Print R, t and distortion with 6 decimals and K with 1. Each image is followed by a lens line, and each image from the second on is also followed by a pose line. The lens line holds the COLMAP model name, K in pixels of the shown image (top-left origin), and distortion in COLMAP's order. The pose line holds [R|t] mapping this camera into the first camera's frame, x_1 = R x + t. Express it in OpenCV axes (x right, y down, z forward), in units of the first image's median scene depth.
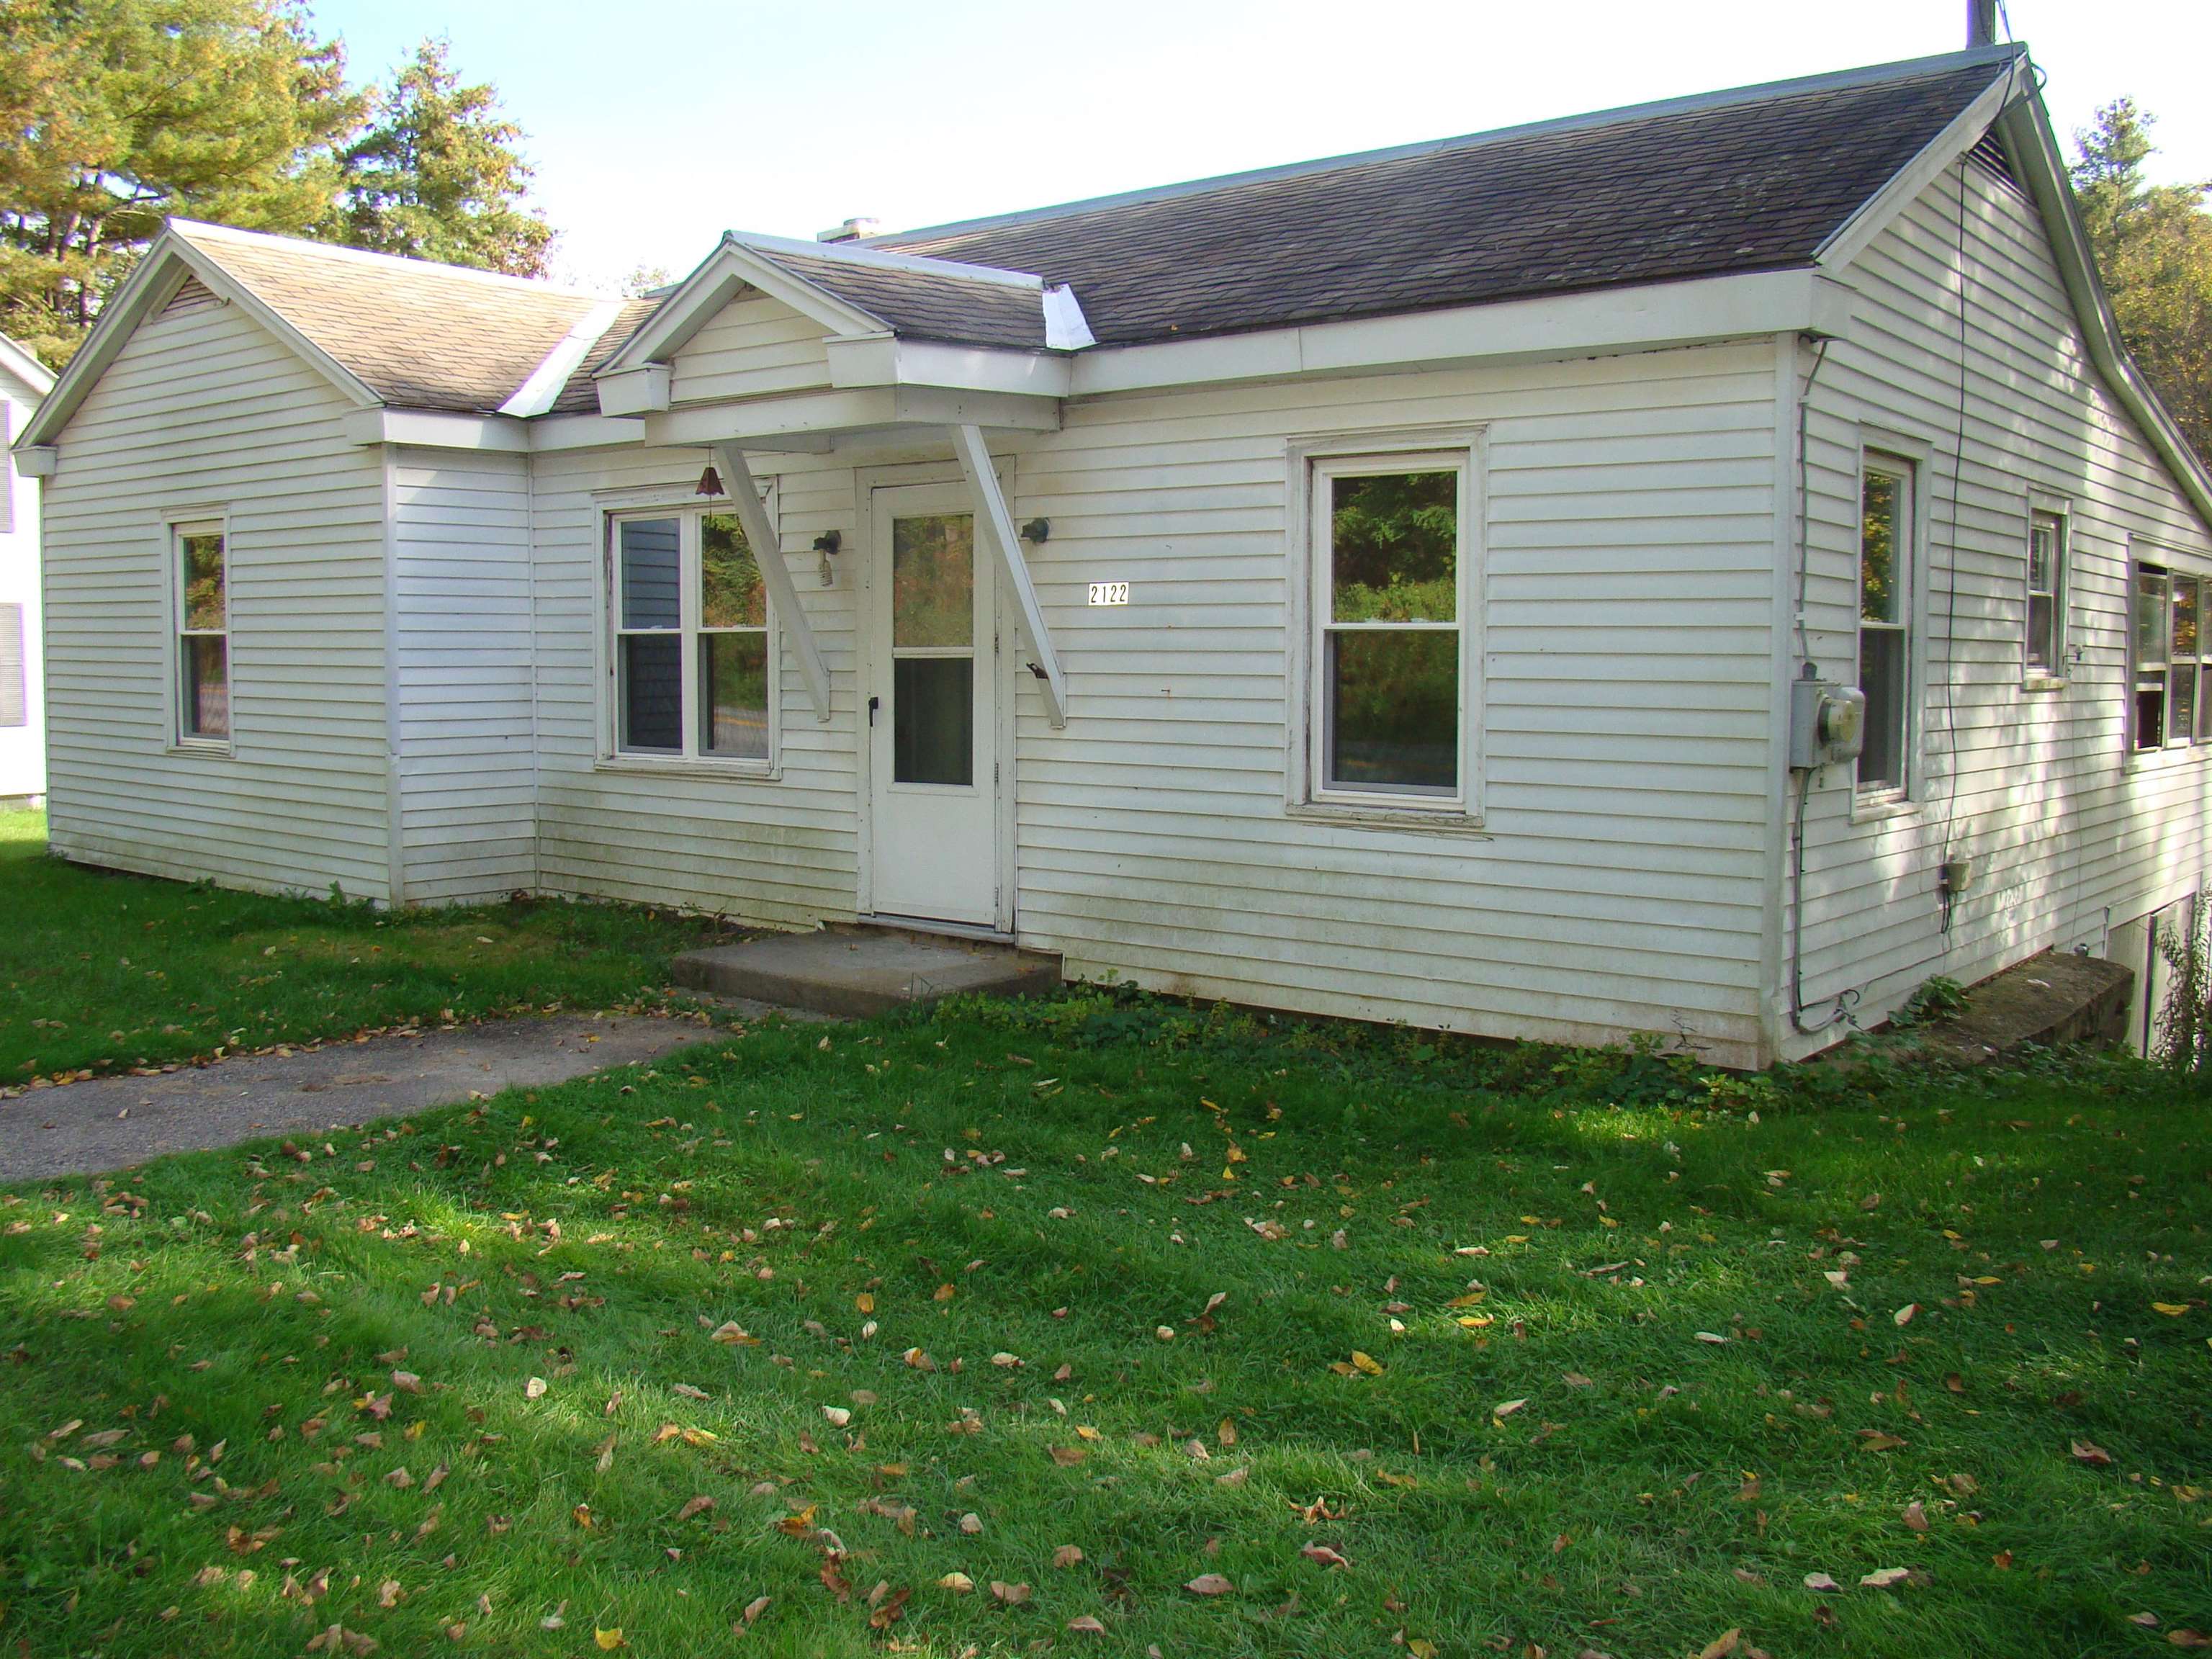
lens RADIAL K [[2057.5, 0, 1106.0], [0, 2057.5, 829.5], [0, 0, 1]] dist [-0.170548, 0.125183]
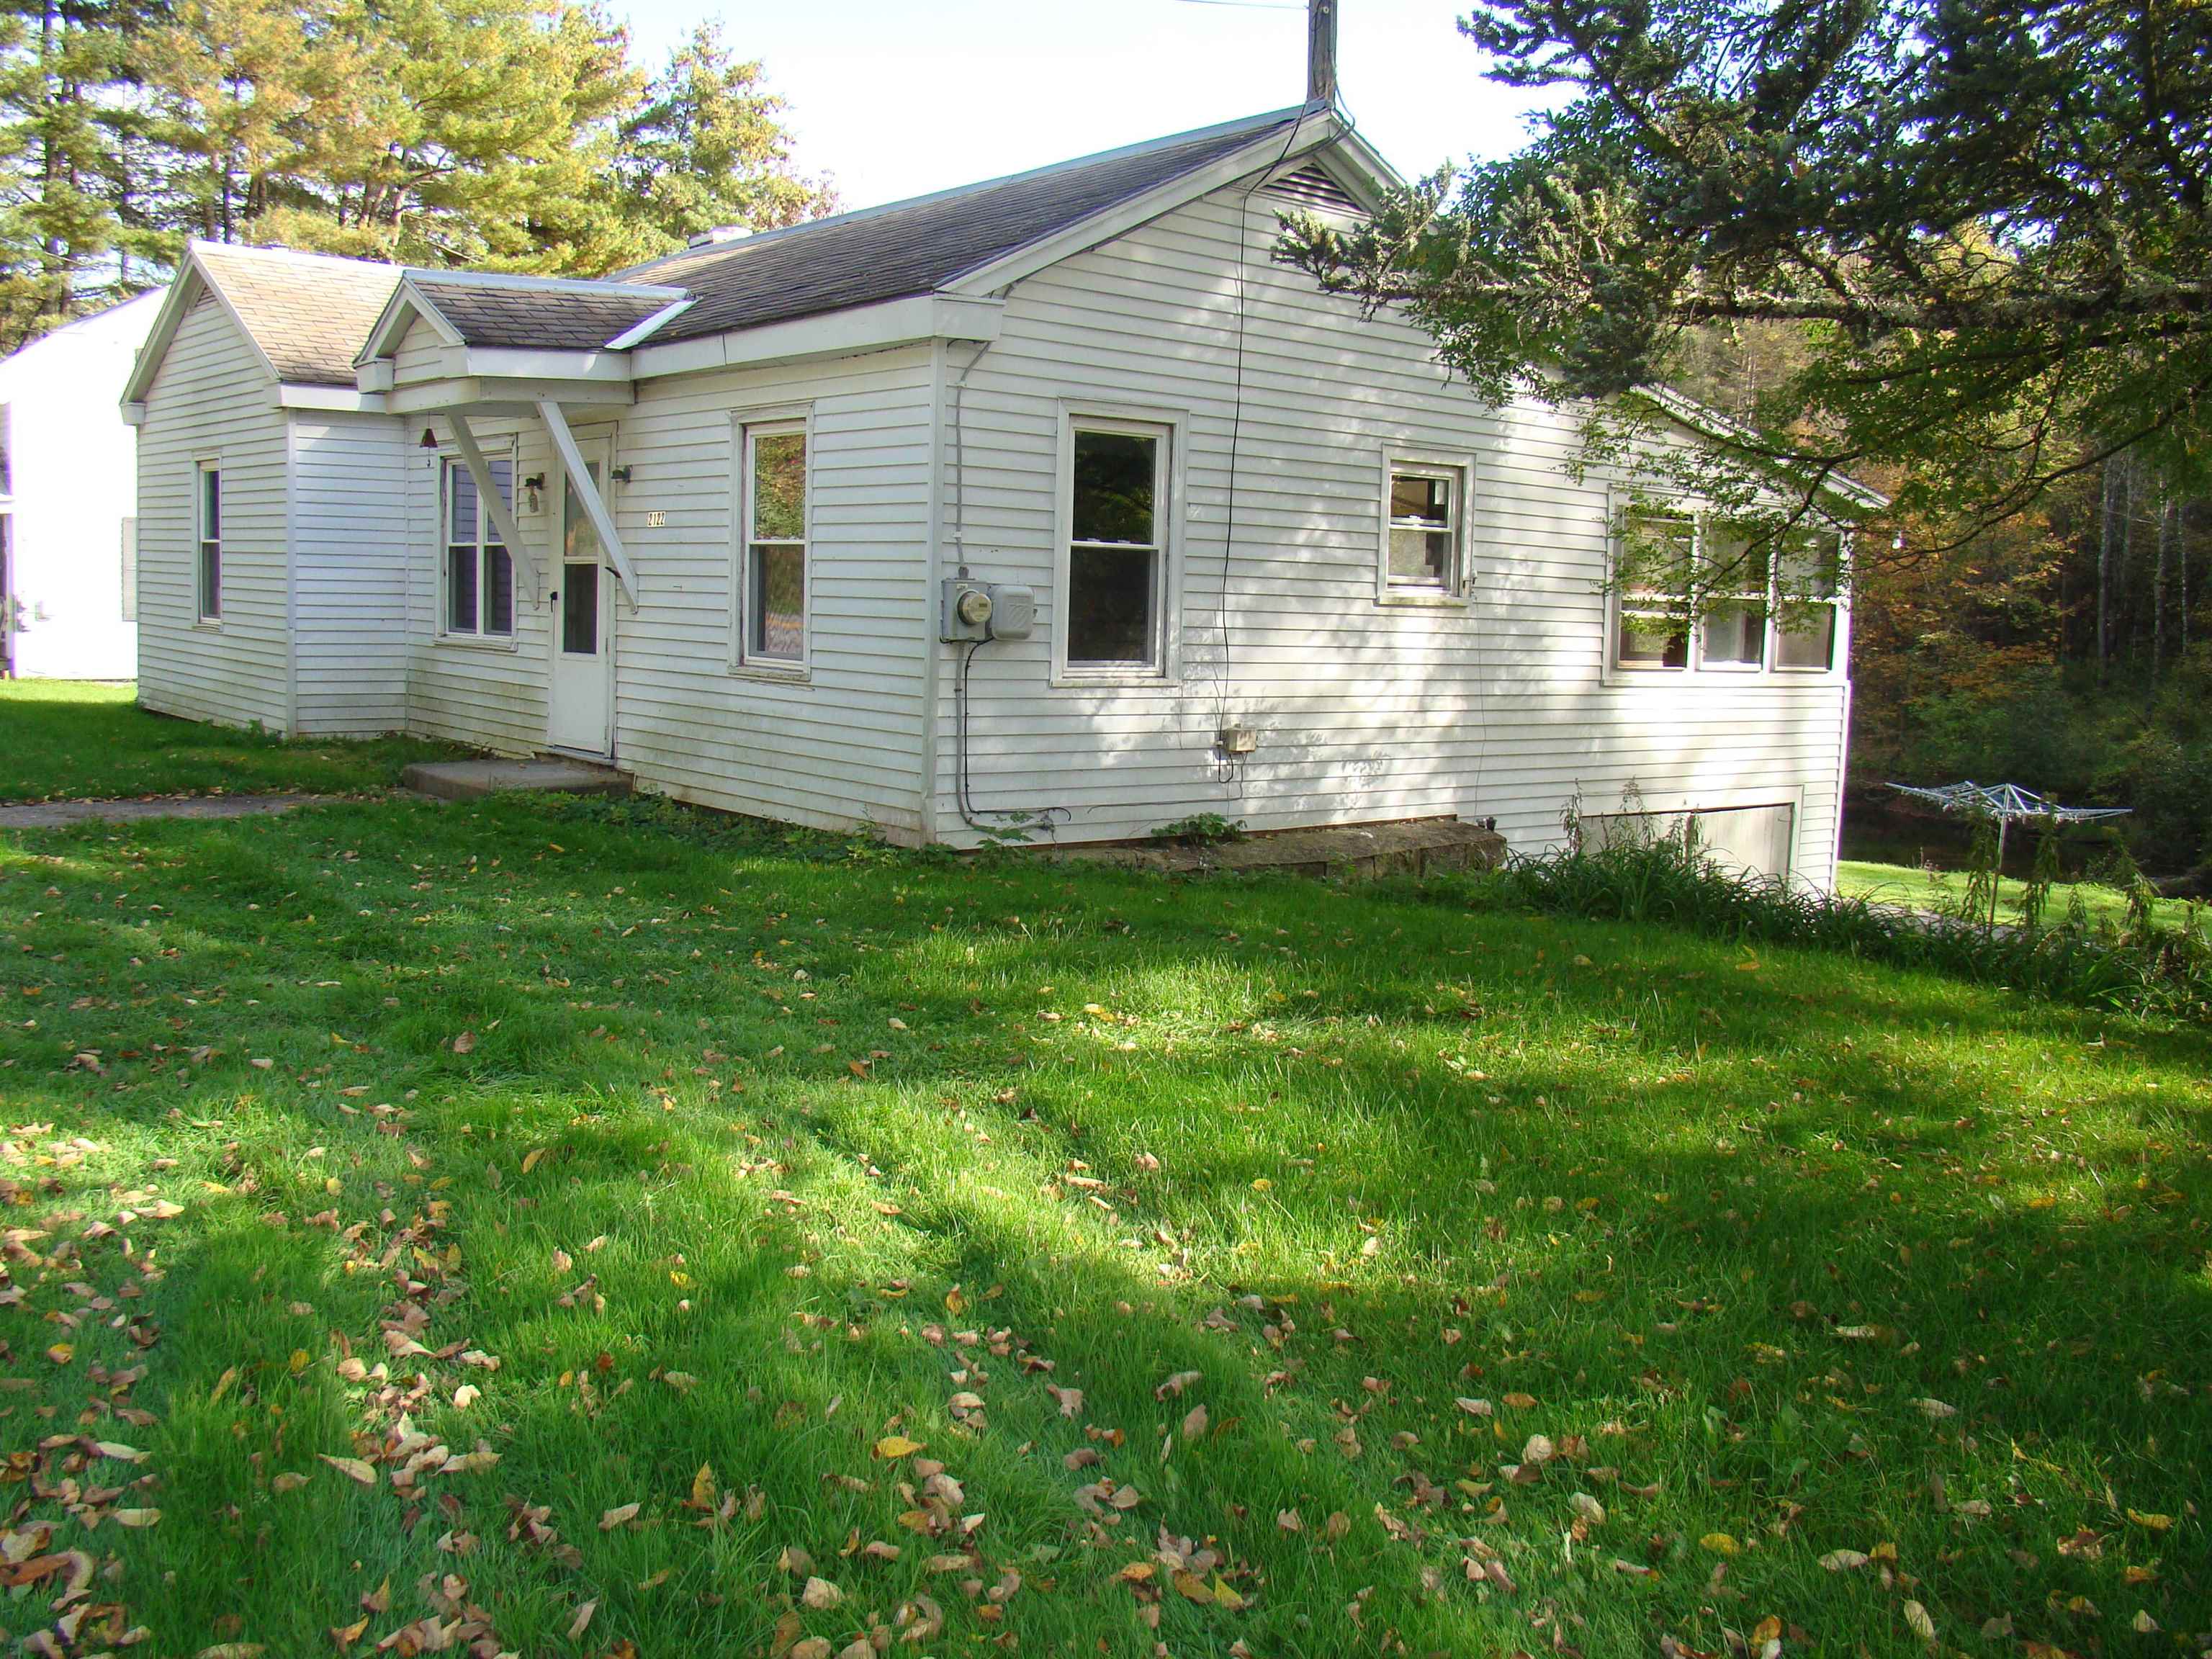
lens RADIAL K [[2057.5, 0, 1106.0], [0, 2057.5, 829.5], [0, 0, 1]] dist [-0.170548, 0.125183]
pose [[0.981372, 0.048539, -0.185882, 0.463206], [-0.043732, 0.998596, 0.029877, 0.035673], [0.187071, -0.021192, 0.982118, -0.266197]]
